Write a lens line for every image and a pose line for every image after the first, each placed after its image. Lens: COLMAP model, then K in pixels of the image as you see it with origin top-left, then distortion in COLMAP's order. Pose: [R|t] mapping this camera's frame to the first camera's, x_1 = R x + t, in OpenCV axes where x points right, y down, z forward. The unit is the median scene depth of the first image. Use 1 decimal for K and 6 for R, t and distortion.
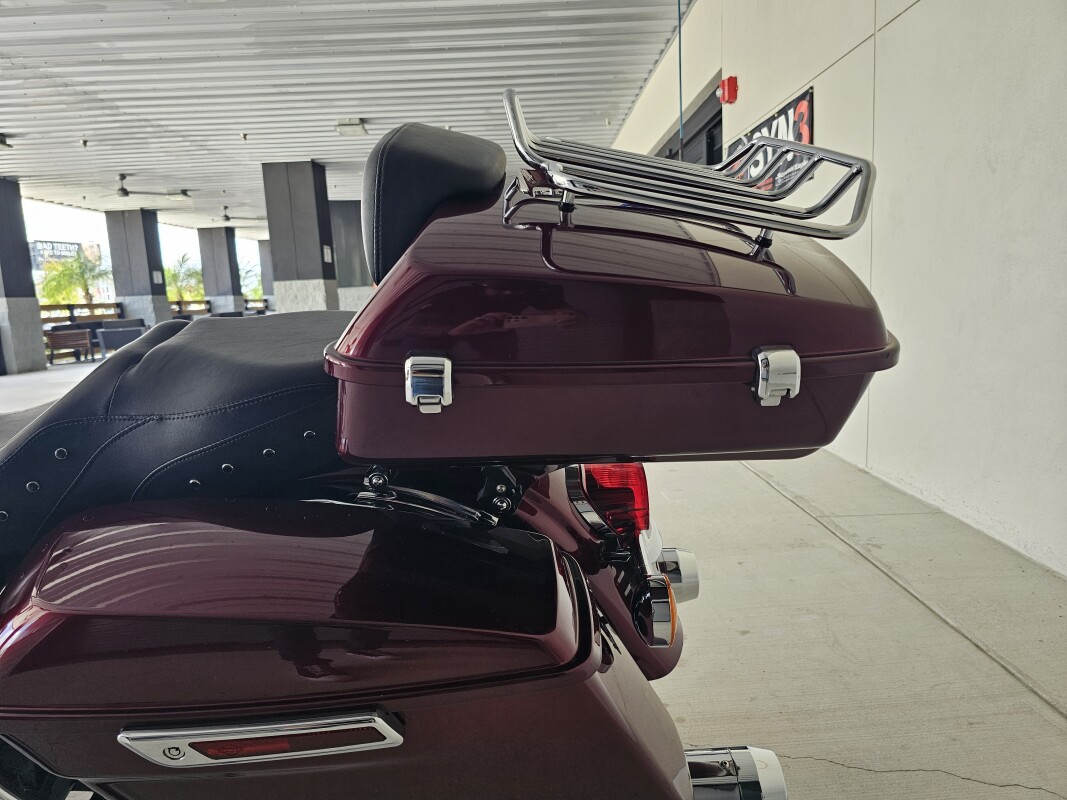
lens RADIAL K [[713.1, 0, 533.5], [0, 713.1, 400.0], [0, 0, 1]] dist [0.045756, -0.048897]
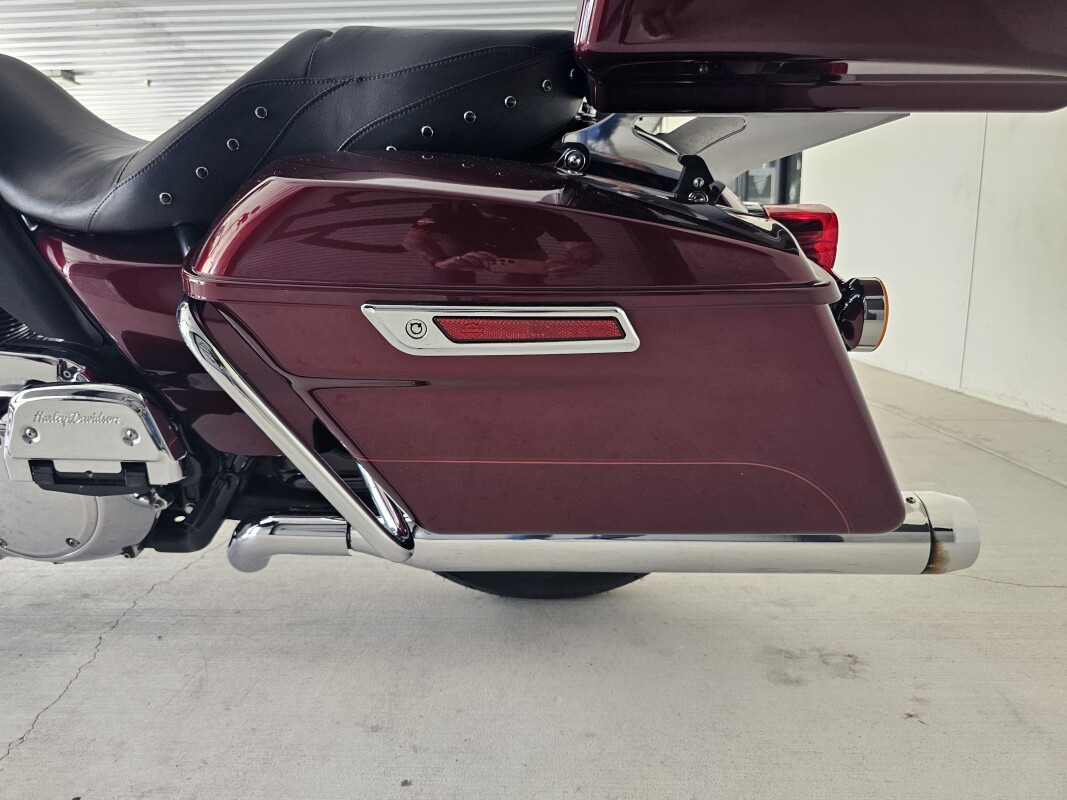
lens RADIAL K [[716.3, 0, 531.5], [0, 716.3, 394.5], [0, 0, 1]] dist [0.055013, -0.060833]
pose [[0.996675, 0.047664, -0.066078, -0.039374], [-0.044017, 0.997483, 0.055593, 0.074800], [0.068561, -0.052499, 0.996265, 0.003928]]
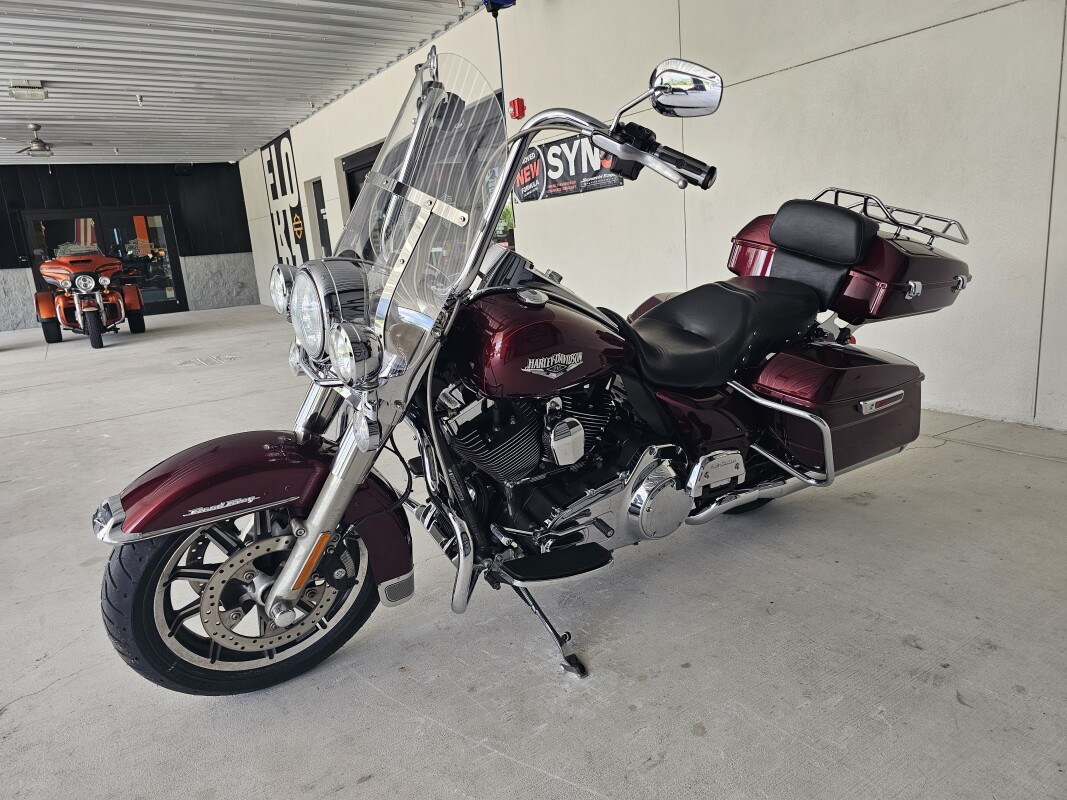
lens RADIAL K [[697.7, 0, 551.6], [0, 697.7, 394.6], [0, 0, 1]] dist [0.048153, -0.050256]
pose [[0.844936, -0.130371, 0.518735, -0.511585], [0.112924, 0.991459, 0.065243, 0.008620], [-0.522810, 0.003452, 0.852442, -0.146729]]
